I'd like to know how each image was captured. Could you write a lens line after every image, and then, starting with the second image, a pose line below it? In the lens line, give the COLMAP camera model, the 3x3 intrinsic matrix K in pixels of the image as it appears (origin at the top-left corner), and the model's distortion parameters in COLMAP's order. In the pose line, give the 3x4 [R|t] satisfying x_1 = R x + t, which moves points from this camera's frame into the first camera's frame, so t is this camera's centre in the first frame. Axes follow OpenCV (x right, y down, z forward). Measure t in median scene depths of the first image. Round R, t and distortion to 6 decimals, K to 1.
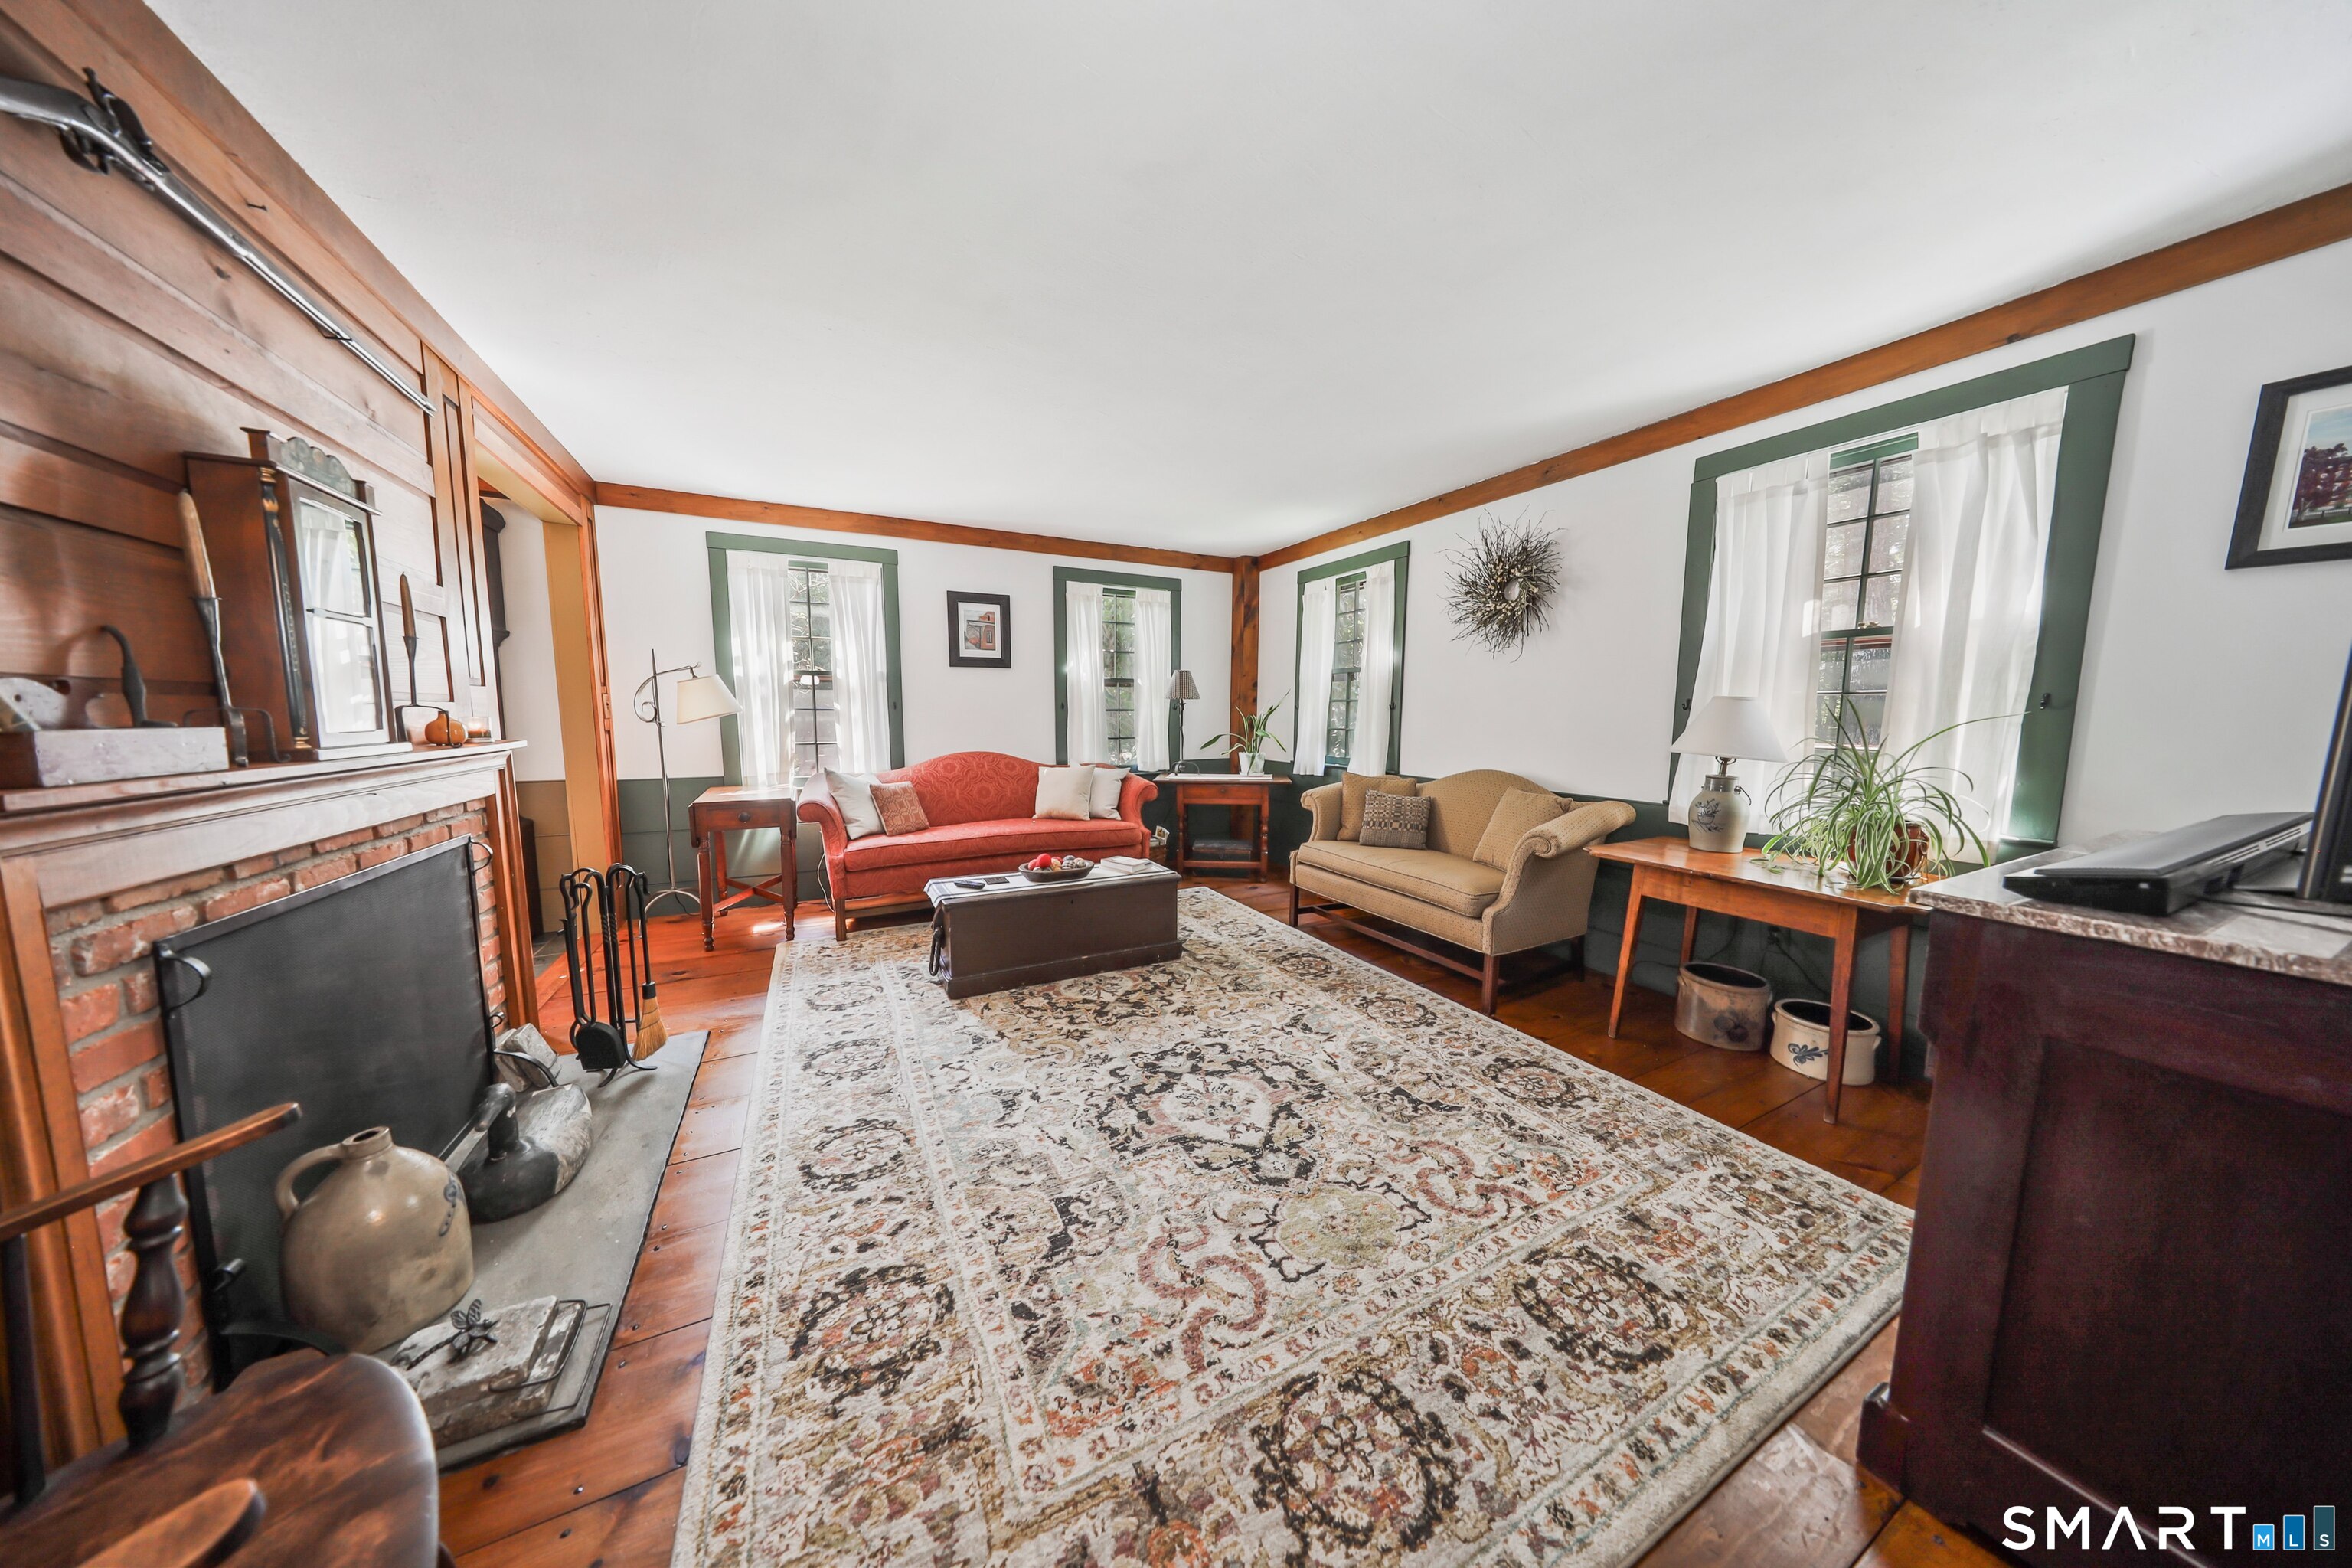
lens RADIAL K [[693.1, 0, 1157.7], [0, 693.1, 787.8], [0, 0, 1]] dist [0.004232, 0.000035]
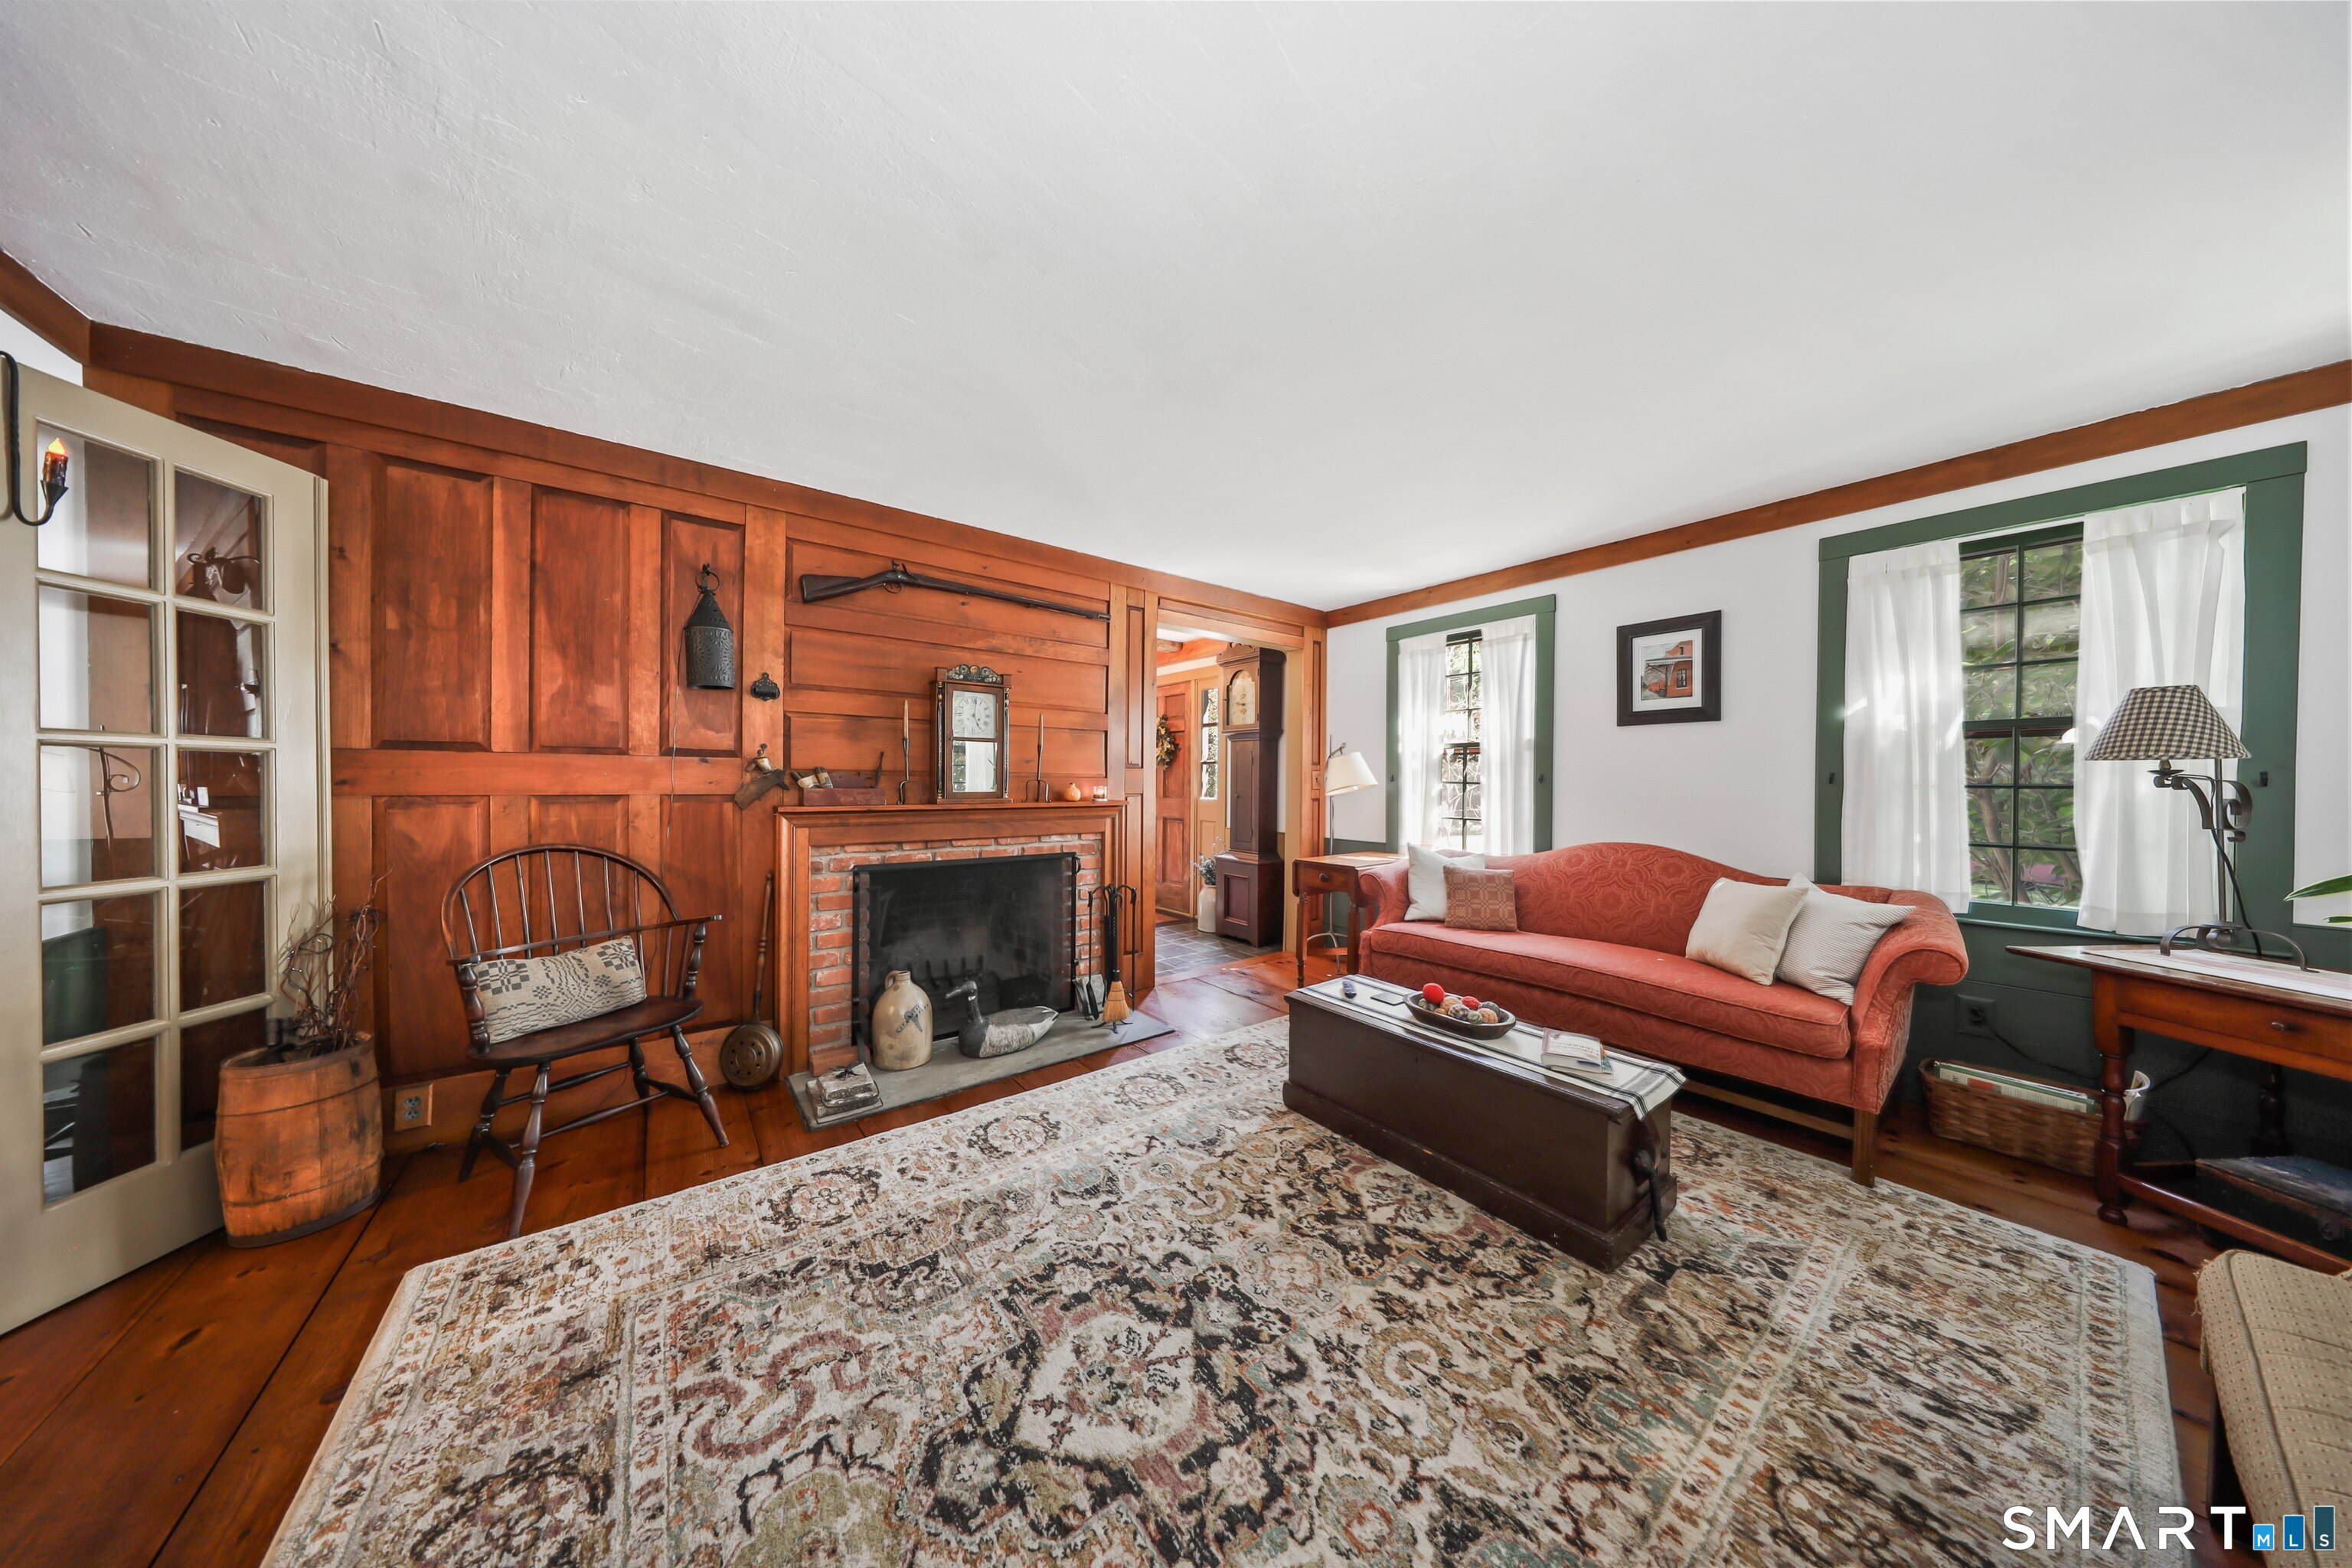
lens RADIAL K [[693.1, 0, 1162.3], [0, 693.1, 773.6], [0, 0, 1]] dist [0.004232, 0.000035]
pose [[0.167016, -0.010126, -0.985902, 0.586870], [-0.115265, 0.992890, -0.029724, -0.076778], [0.979193, 0.118605, 0.164661, 0.679330]]
